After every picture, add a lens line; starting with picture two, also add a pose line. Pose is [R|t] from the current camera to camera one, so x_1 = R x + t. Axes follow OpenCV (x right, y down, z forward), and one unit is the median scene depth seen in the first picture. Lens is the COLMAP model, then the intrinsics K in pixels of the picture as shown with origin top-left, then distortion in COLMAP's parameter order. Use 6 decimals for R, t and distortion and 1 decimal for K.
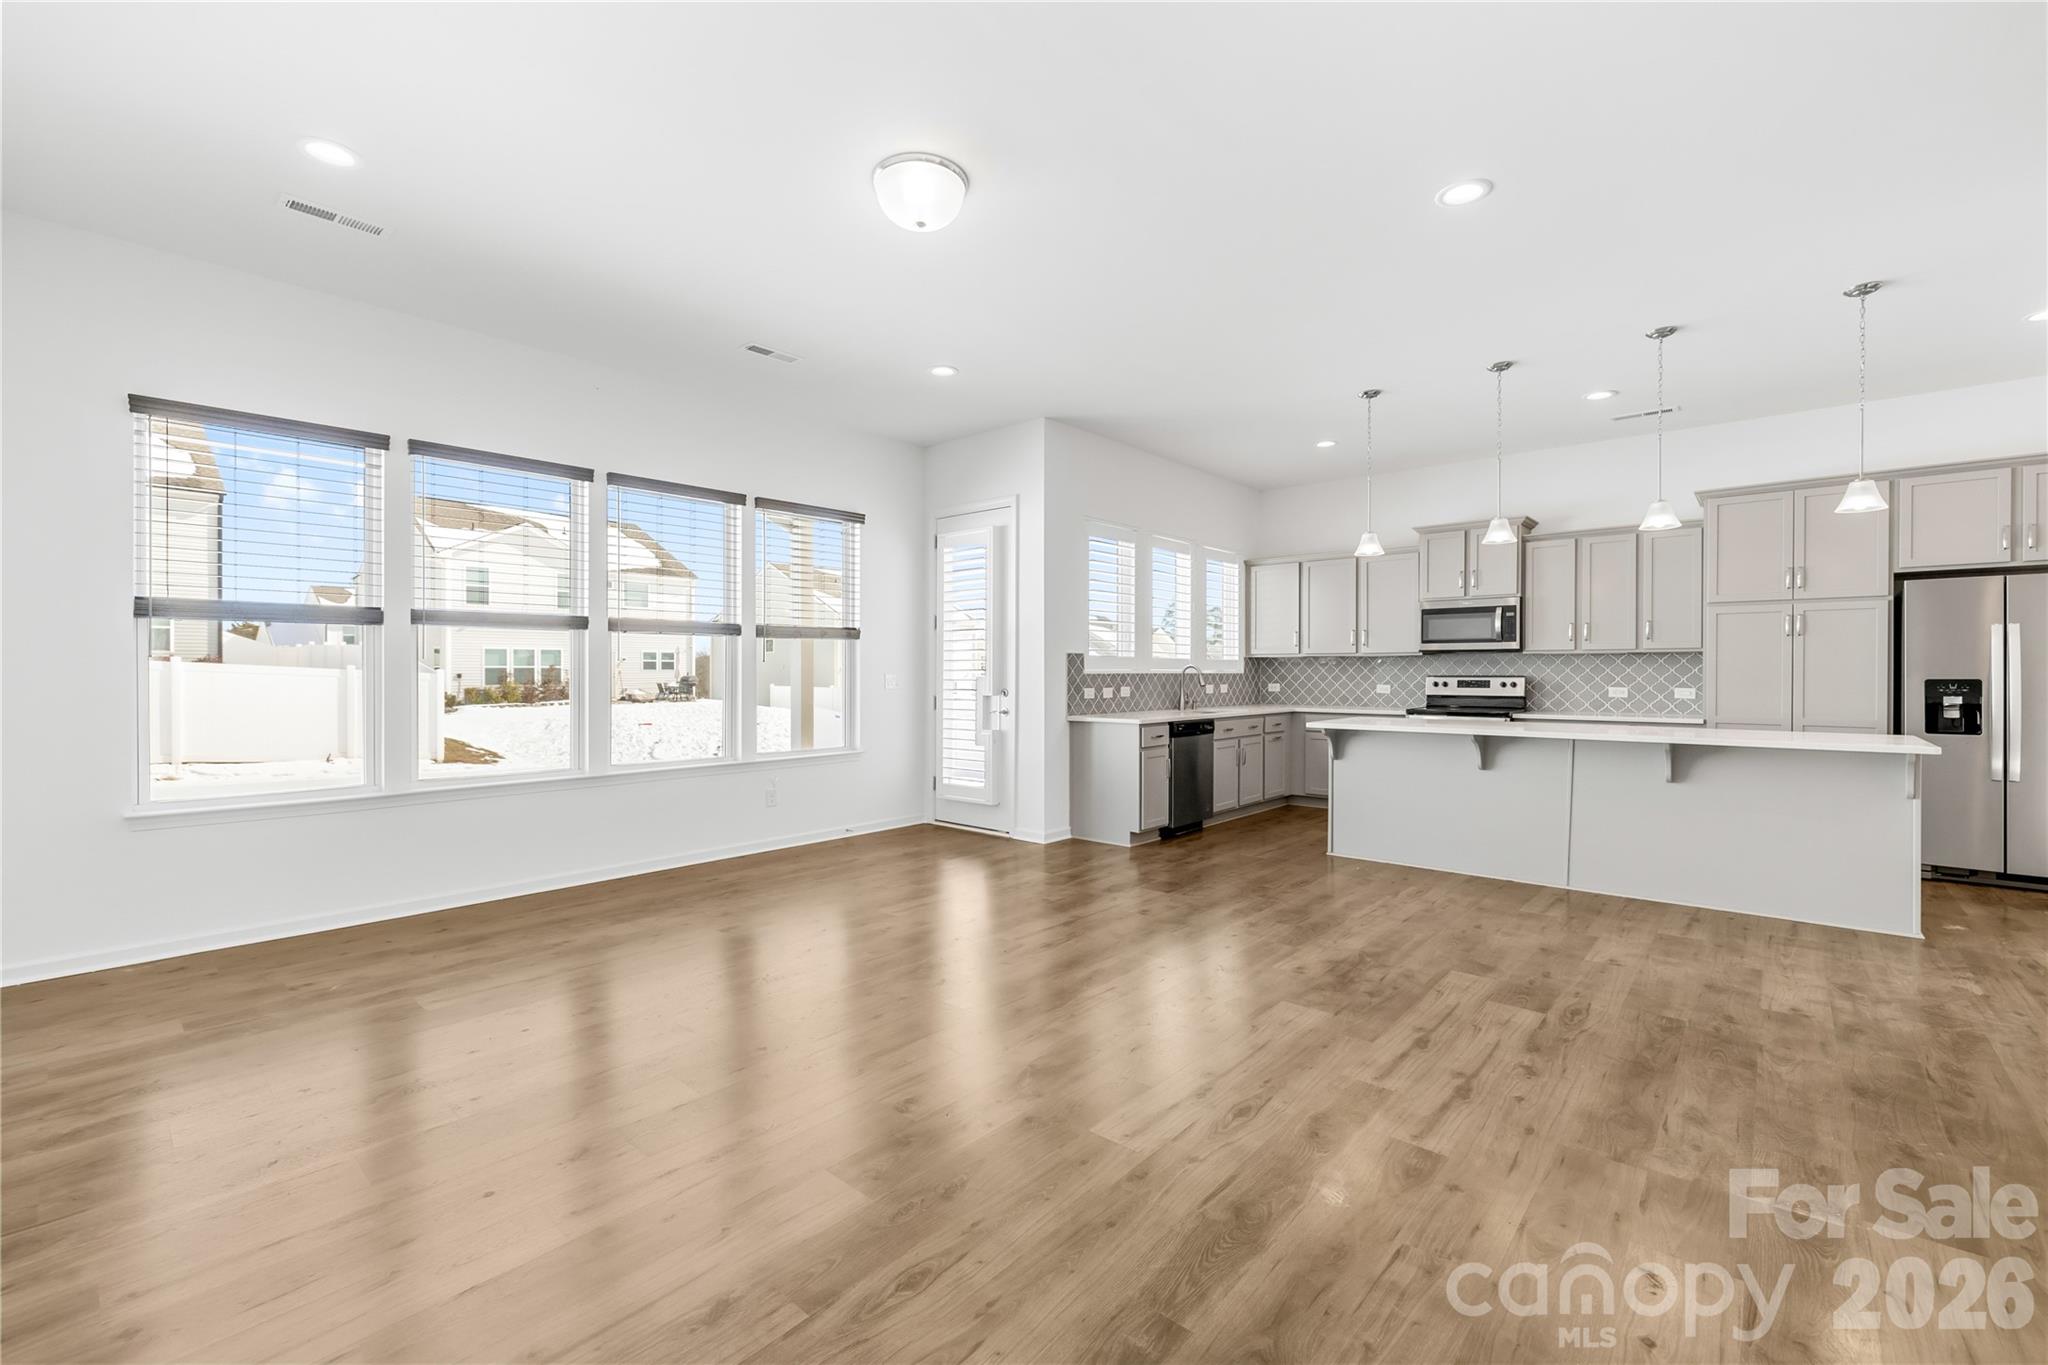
lens RADIAL K [[870.0, 0, 1016.0], [0, 870.0, 676.8], [0, 0, 1]] dist [0.000102, -0.000147]
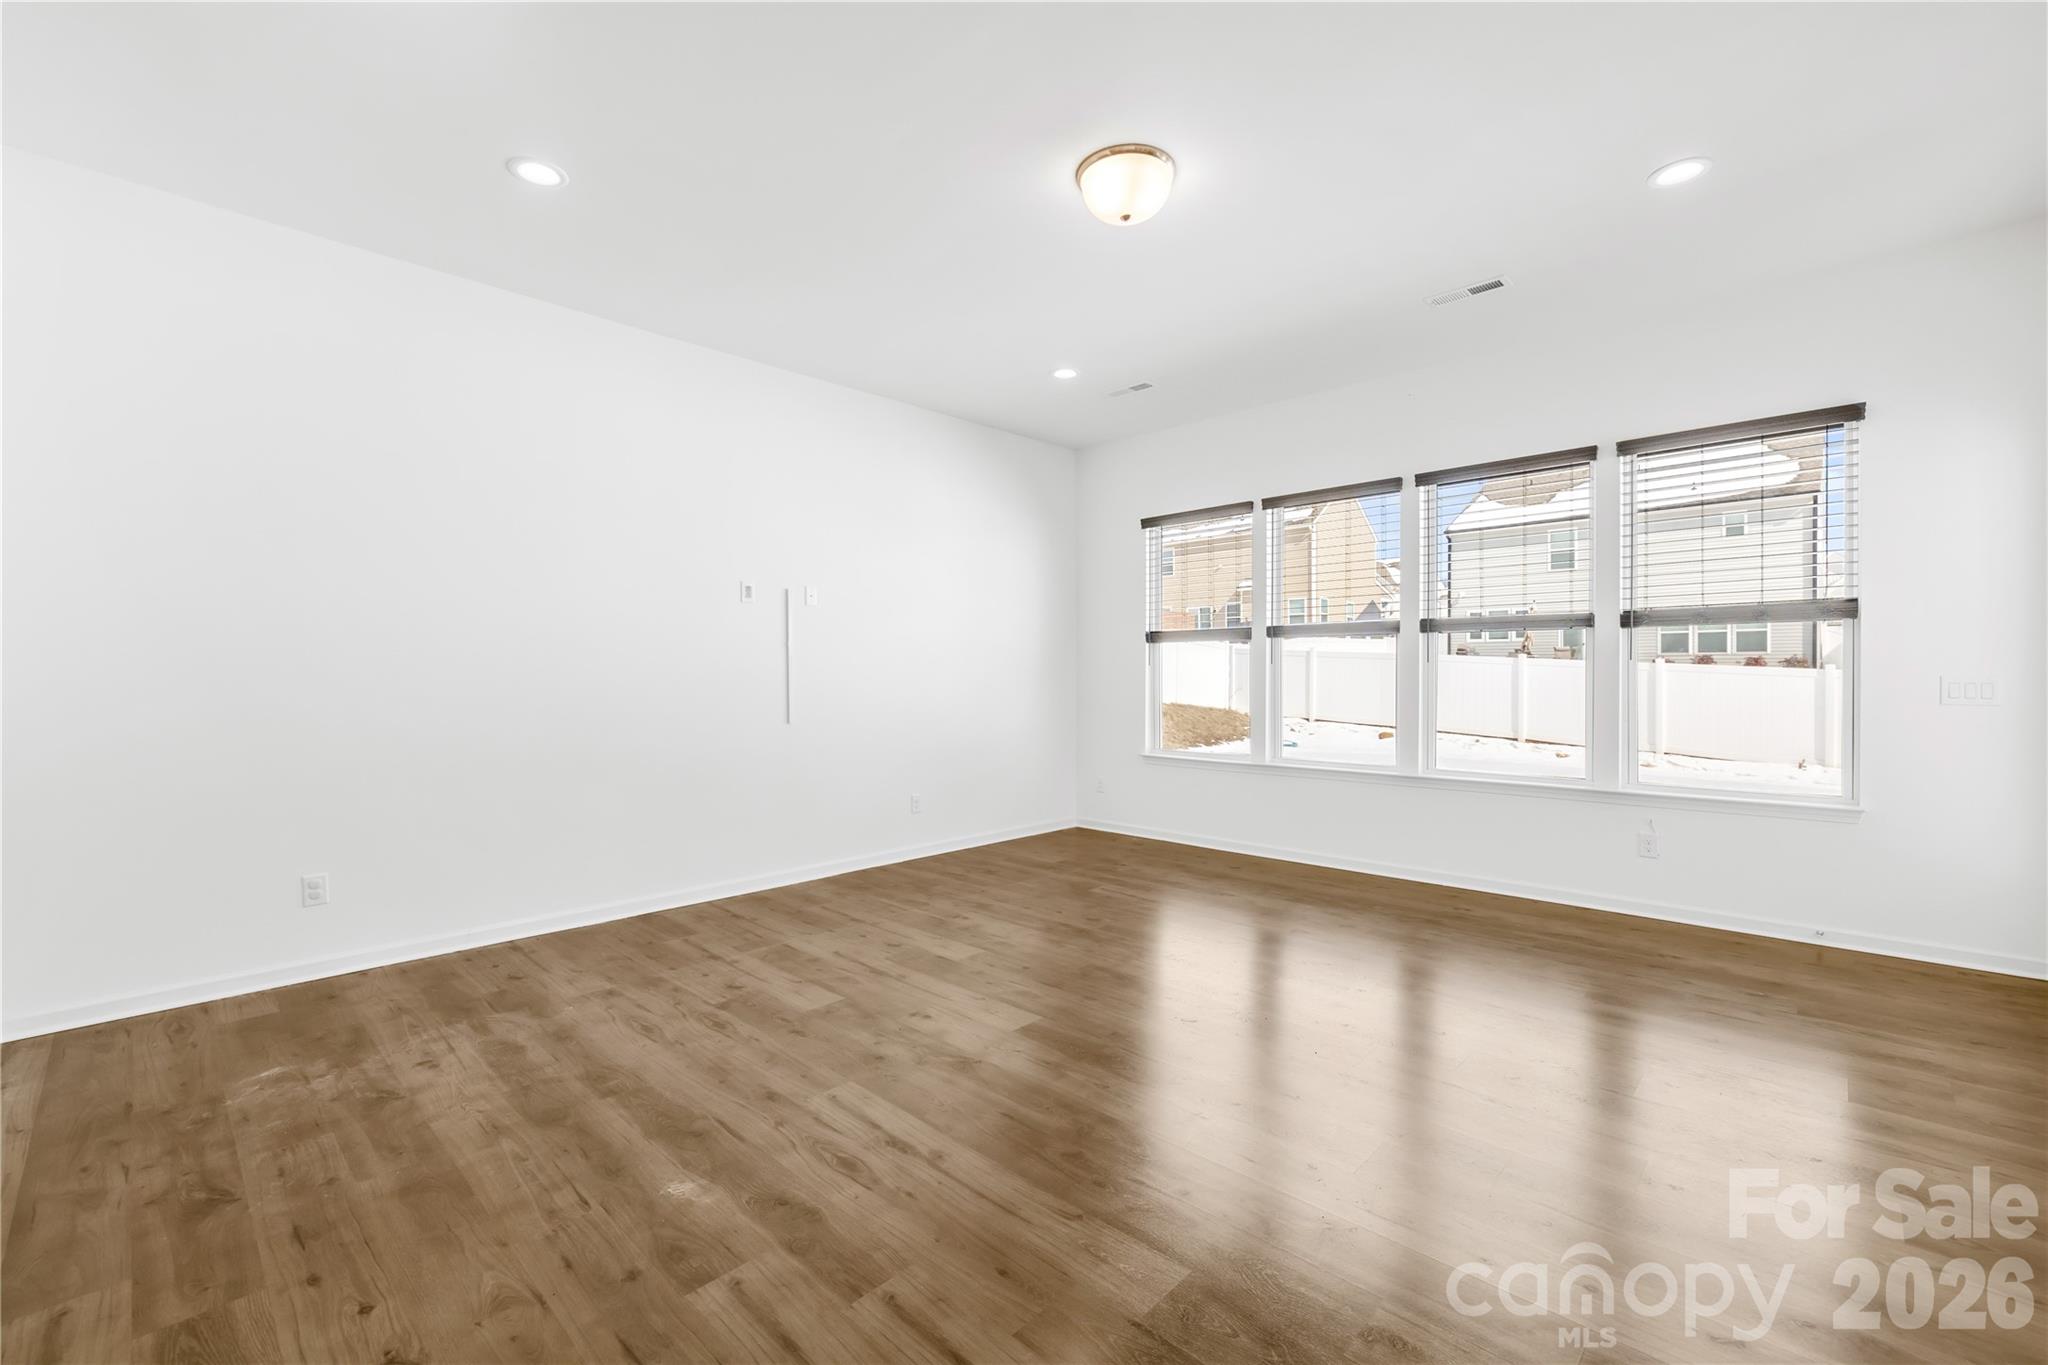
lens RADIAL K [[870.0, 0, 1016.0], [0, 870.0, 676.8], [0, 0, 1]] dist [0.000102, -0.000147]
pose [[-0.055103, 0.004508, -0.998470, 0.865658], [-0.003471, 0.999983, 0.004707, -0.007996], [0.998475, 0.003725, -0.055087, 0.919790]]
